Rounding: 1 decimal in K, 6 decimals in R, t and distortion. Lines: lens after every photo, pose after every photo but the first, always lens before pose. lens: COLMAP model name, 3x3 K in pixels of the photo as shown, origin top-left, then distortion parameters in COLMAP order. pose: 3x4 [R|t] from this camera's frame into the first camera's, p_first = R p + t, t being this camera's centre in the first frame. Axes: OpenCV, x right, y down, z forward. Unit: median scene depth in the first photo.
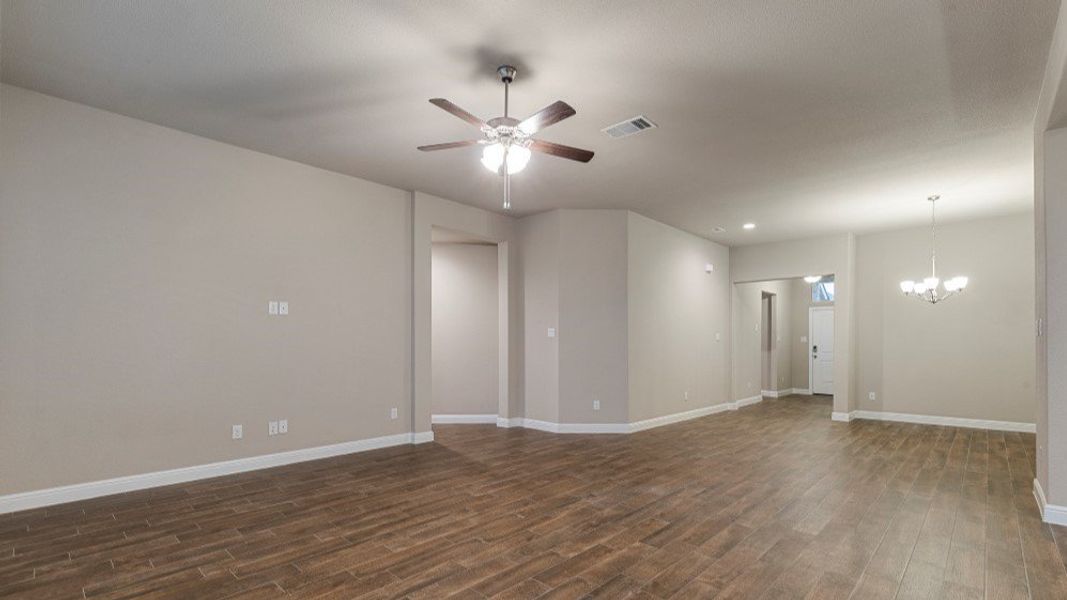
lens RADIAL K [[478.6, 0, 533.0], [0, 478.6, 337.3], [0, 0, 1]] dist [0.007497, -0.003116]
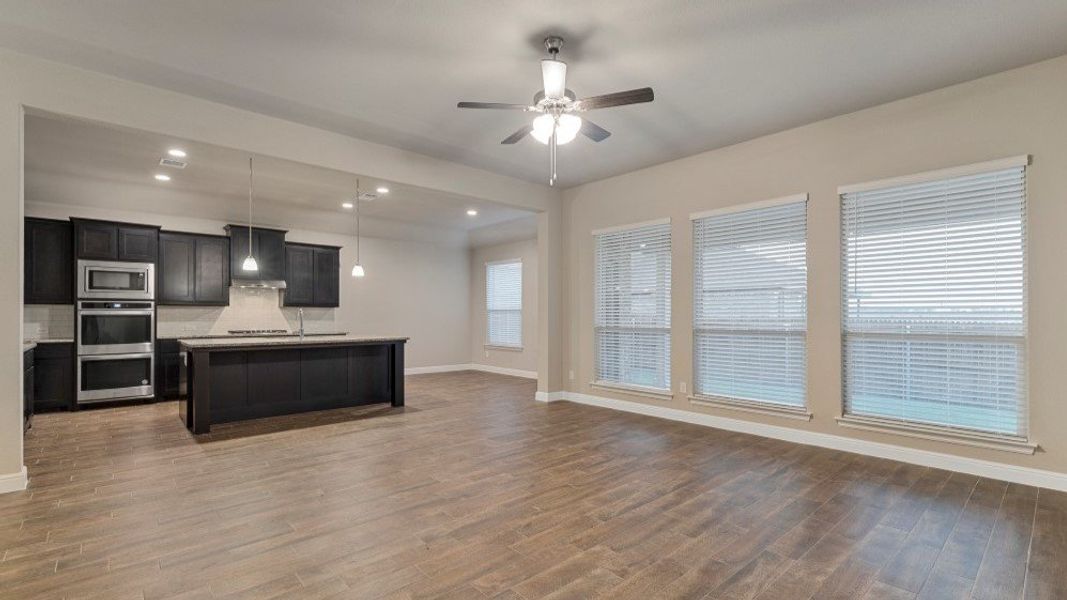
lens RADIAL K [[478.6, 0, 533.4], [0, 478.6, 311.0], [0, 0, 1]] dist [0.007497, -0.003116]
pose [[-0.996955, -0.004578, 0.077844, -0.068294], [-0.006329, 0.999732, -0.022265, 0.018710], [-0.077721, -0.022690, -0.996717, 1.496811]]
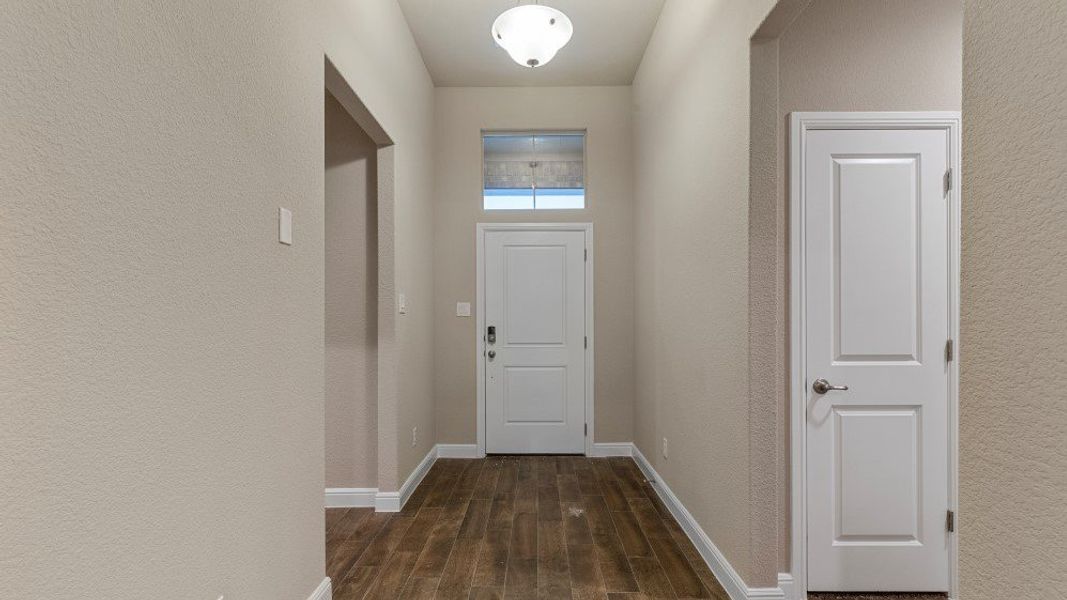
lens RADIAL K [[478.6, 0, 540.0], [0, 478.6, 329.4], [0, 0, 1]] dist [0.007497, -0.003116]
pose [[0.720526, -0.020887, 0.693113, 0.974601], [0.003201, 0.999636, 0.026797, 0.028639], [-0.693421, -0.017089, 0.720330, 1.921872]]
